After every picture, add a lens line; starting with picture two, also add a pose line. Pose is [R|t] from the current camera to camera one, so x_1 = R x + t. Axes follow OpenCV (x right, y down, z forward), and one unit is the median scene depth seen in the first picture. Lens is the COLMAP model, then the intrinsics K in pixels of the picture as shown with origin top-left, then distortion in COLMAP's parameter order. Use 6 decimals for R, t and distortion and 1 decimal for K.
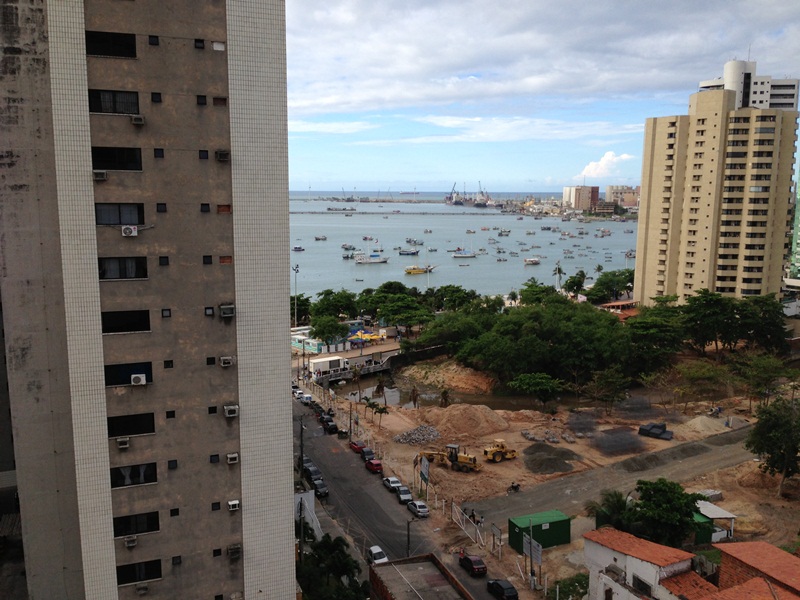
lens RADIAL K [[751.4, 0, 445.2], [0, 751.4, 308.4], [0, 0, 1]] dist [0.090245, -0.176395]
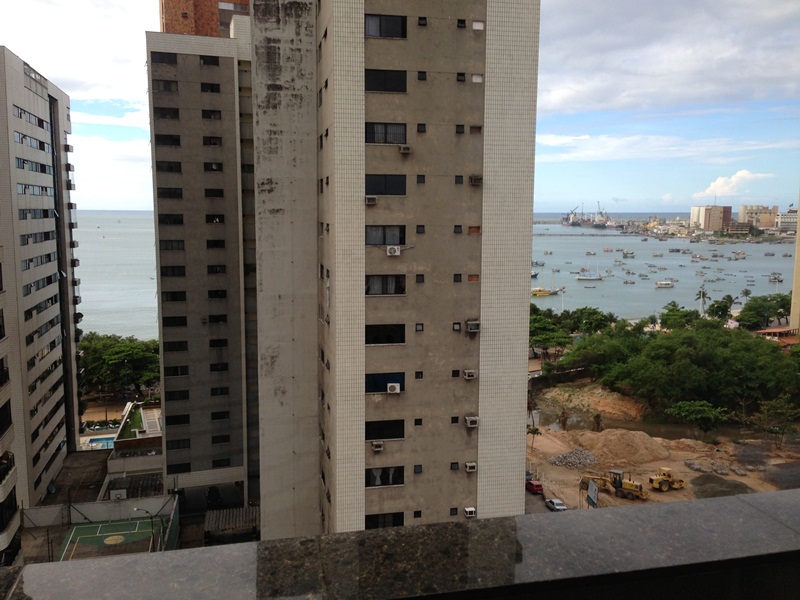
lens RADIAL K [[756.6, 0, 462.1], [0, 756.6, 315.0], [0, 0, 1]] dist [0.031055, -0.009487]
pose [[0.982152, 0.017538, -0.187267, -0.106354], [-0.020826, 0.999661, -0.015602, 0.004367], [0.186930, 0.019224, 0.982185, -0.042132]]
